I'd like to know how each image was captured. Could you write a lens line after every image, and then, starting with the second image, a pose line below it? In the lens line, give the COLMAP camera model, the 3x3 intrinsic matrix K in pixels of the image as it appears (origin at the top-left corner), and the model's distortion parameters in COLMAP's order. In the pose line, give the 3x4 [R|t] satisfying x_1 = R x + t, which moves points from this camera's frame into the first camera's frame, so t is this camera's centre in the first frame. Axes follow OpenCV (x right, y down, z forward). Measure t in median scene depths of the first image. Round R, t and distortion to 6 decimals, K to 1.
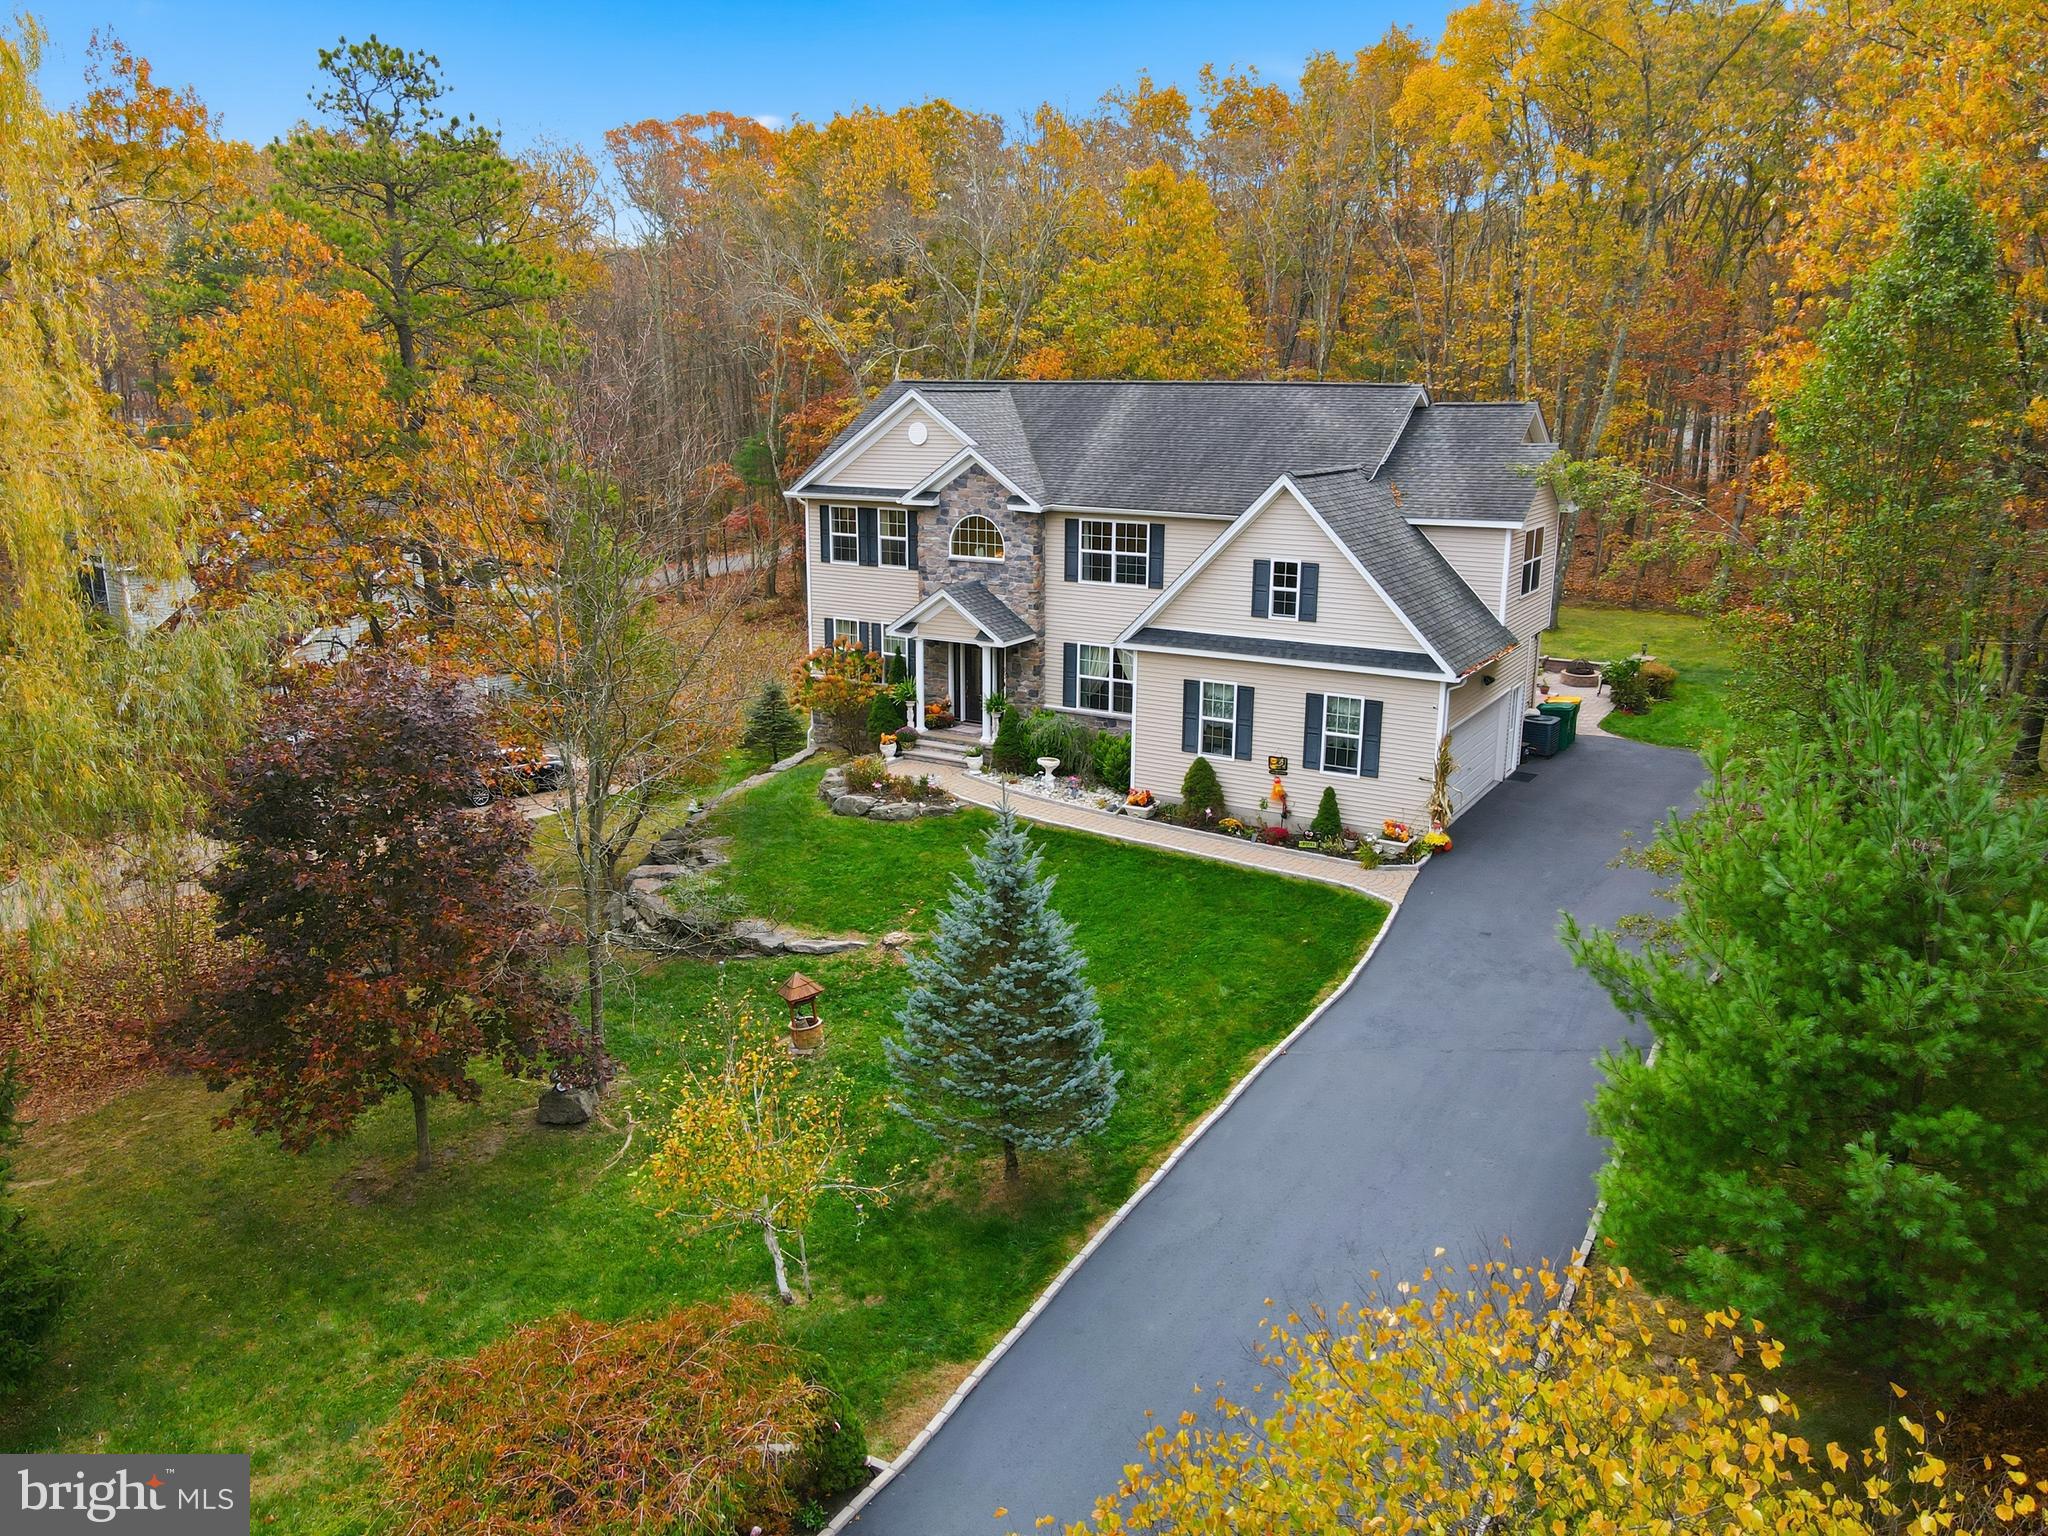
lens RADIAL K [[1506.6, 0, 1017.8], [0, 1506.6, 766.6], [0, 0, 1]] dist [-0.004718, 0.035388]
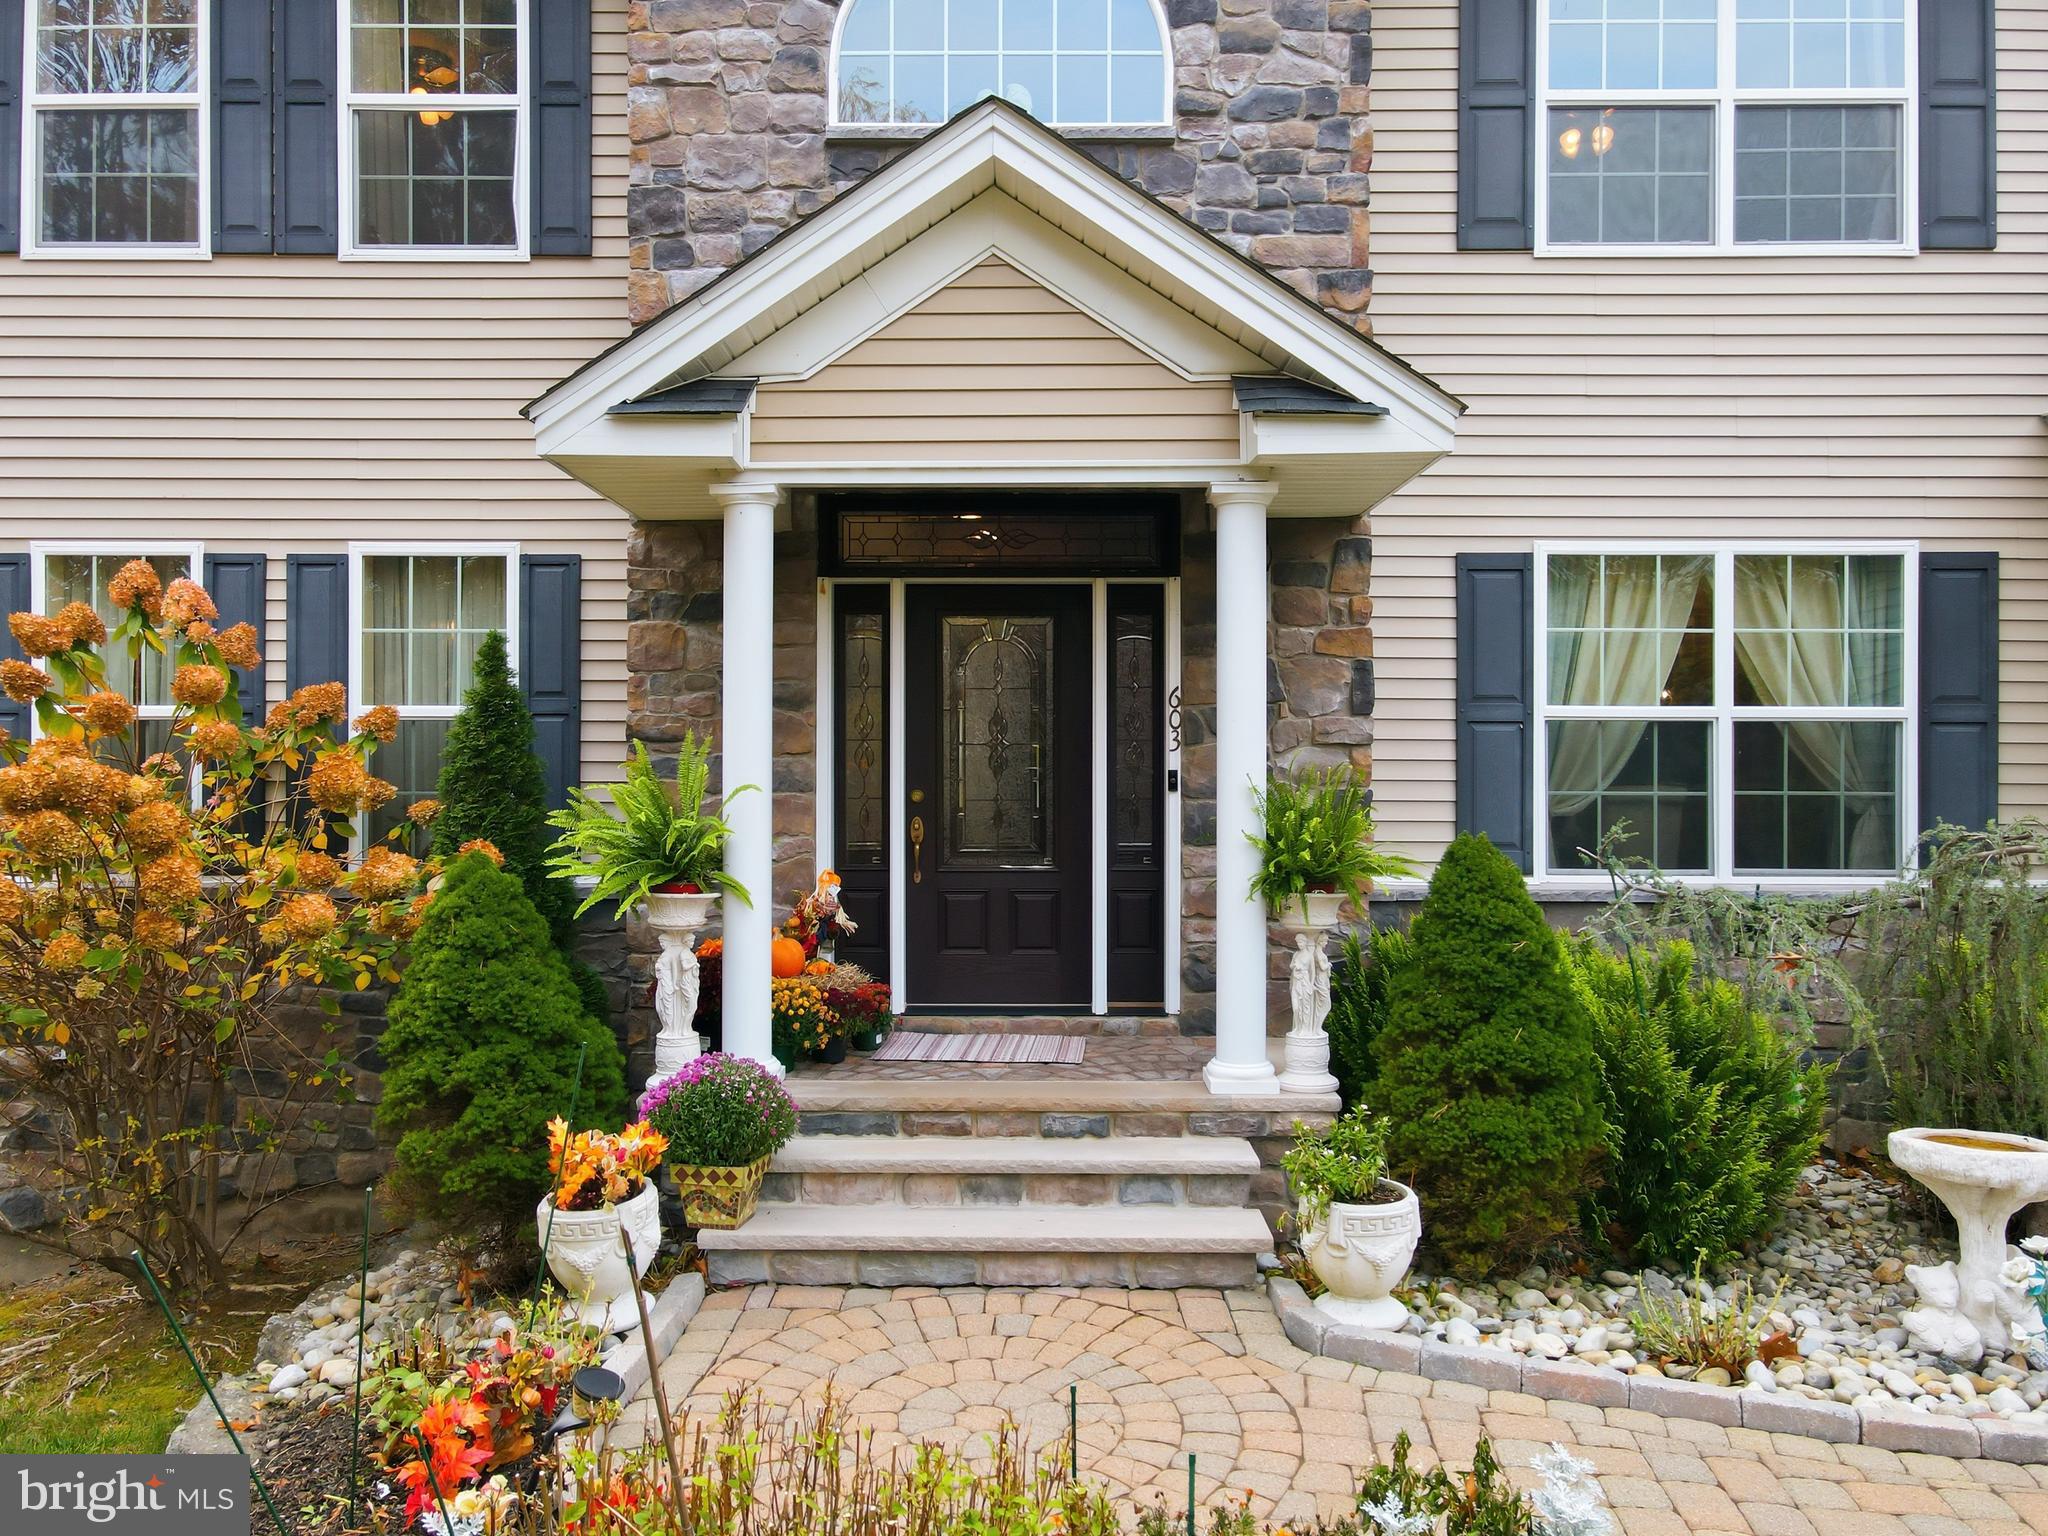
lens RADIAL K [[1506.6, 0, 1017.8], [0, 1506.6, 766.6], [0, 0, 1]] dist [-0.004718, 0.035388]
pose [[0.861712, -0.002565, 0.507390, -0.127359], [0.127970, 0.968759, -0.212437, -0.019772], [-0.490994, 0.247991, 0.835120, 0.895463]]
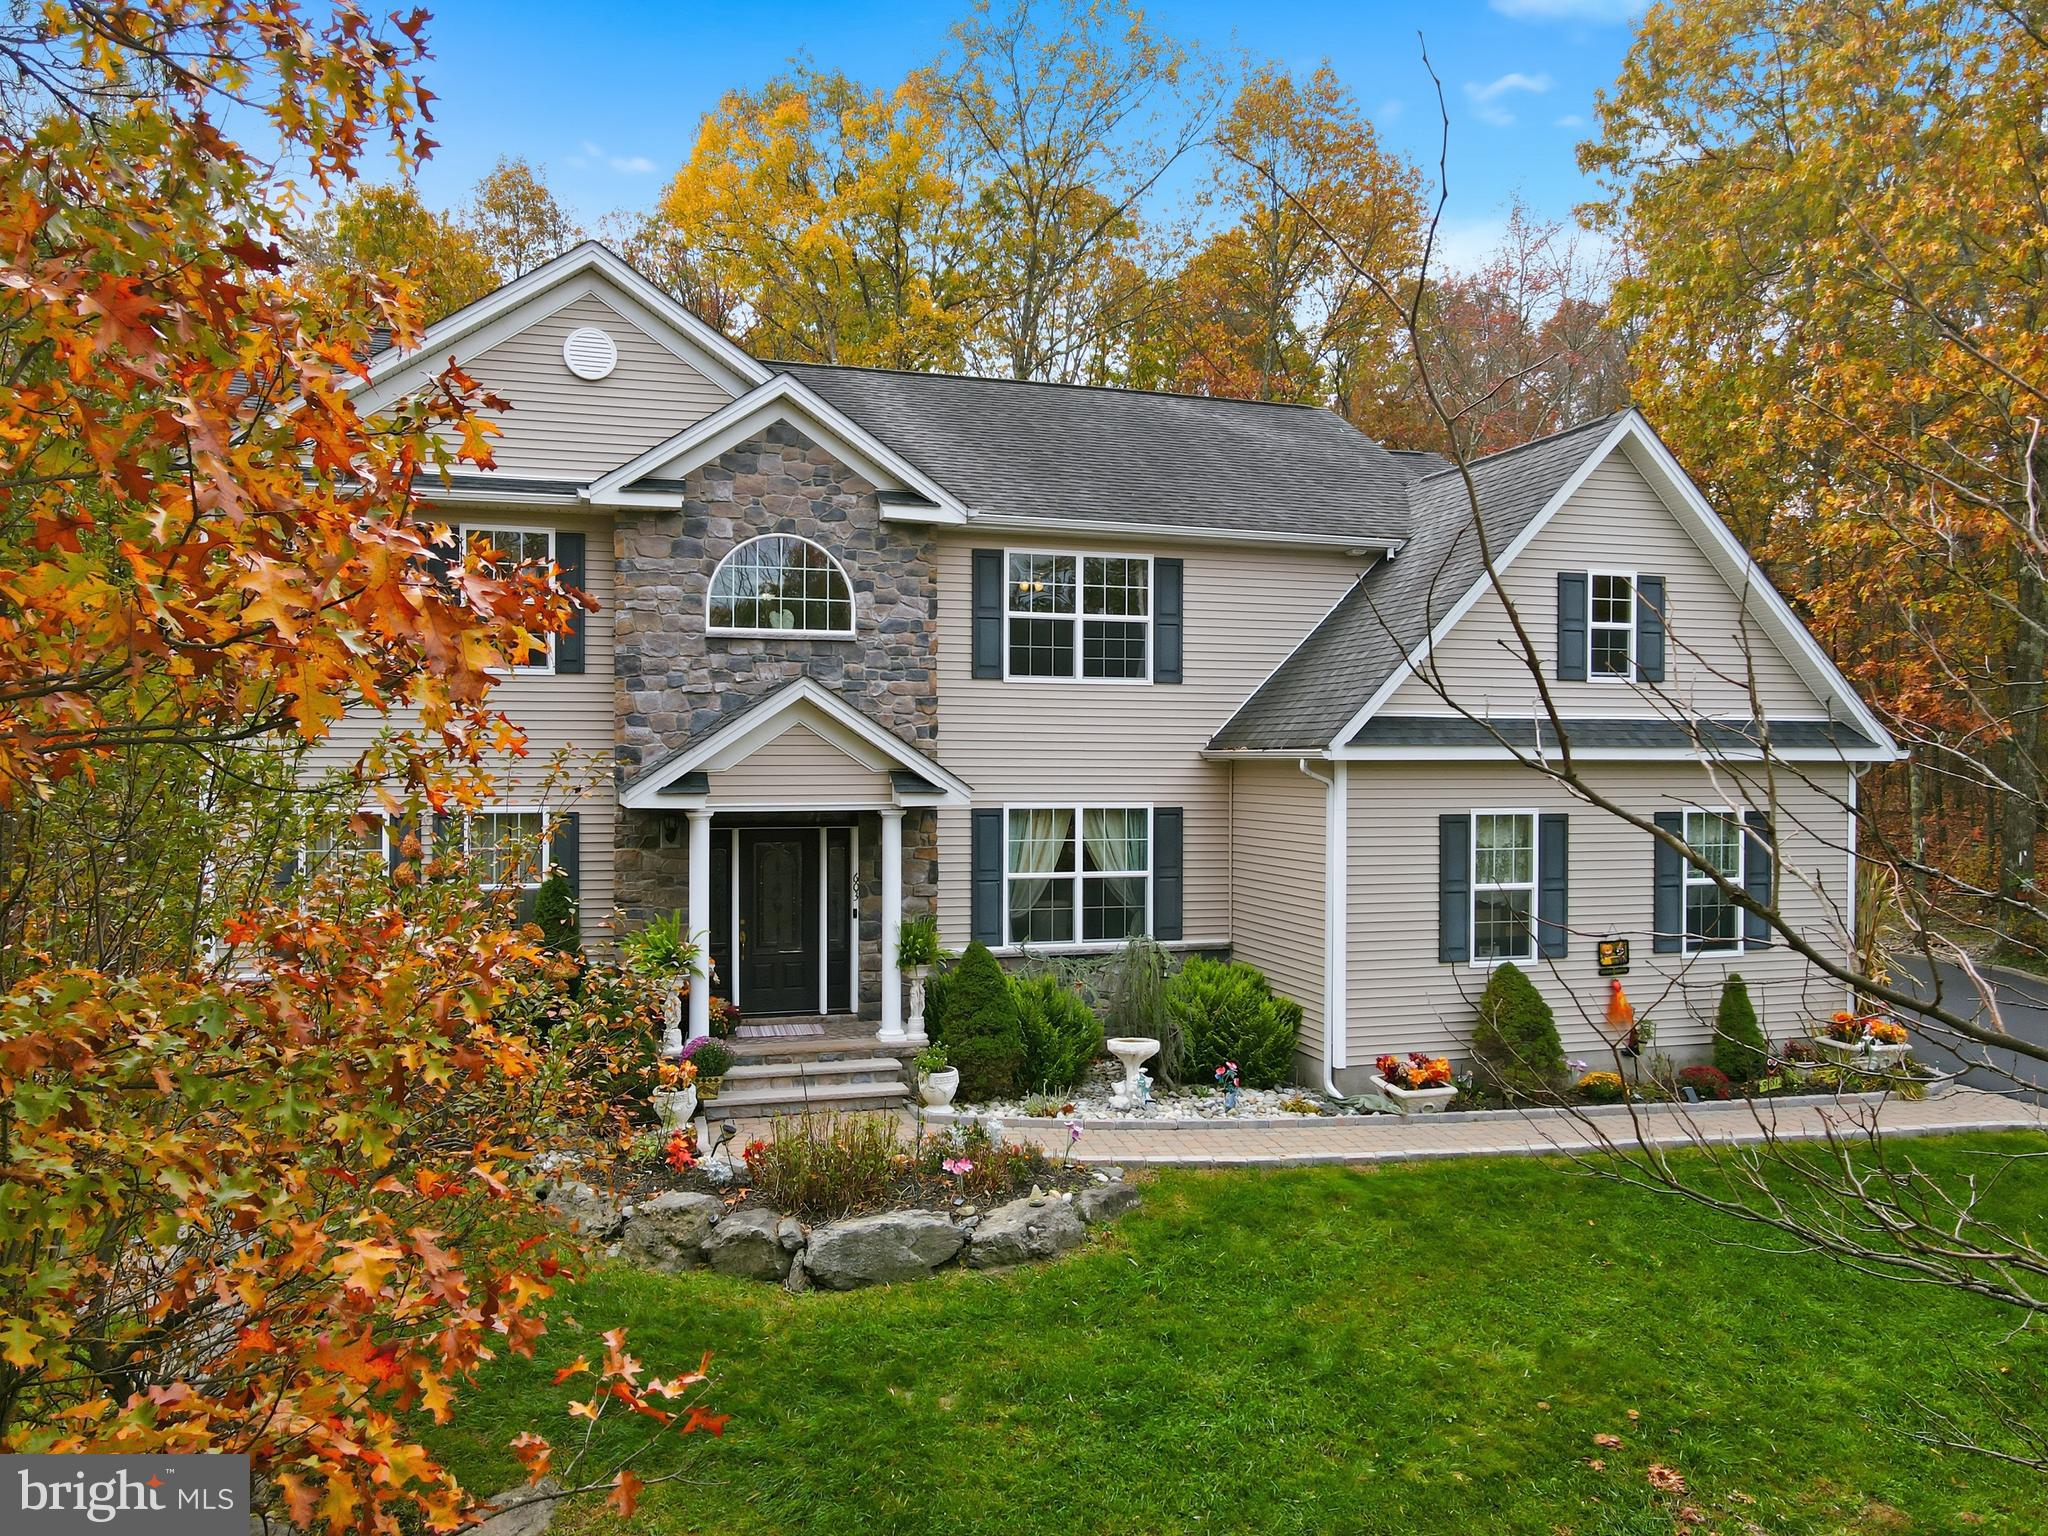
lens RADIAL K [[1506.6, 0, 1017.8], [0, 1506.6, 766.6], [0, 0, 1]] dist [-0.004718, 0.035388]
pose [[0.664754, -0.004738, 0.747048, -0.323419], [0.184892, 0.969914, -0.158373, -0.018371], [-0.723822, 0.243402, 0.645630, 0.703395]]
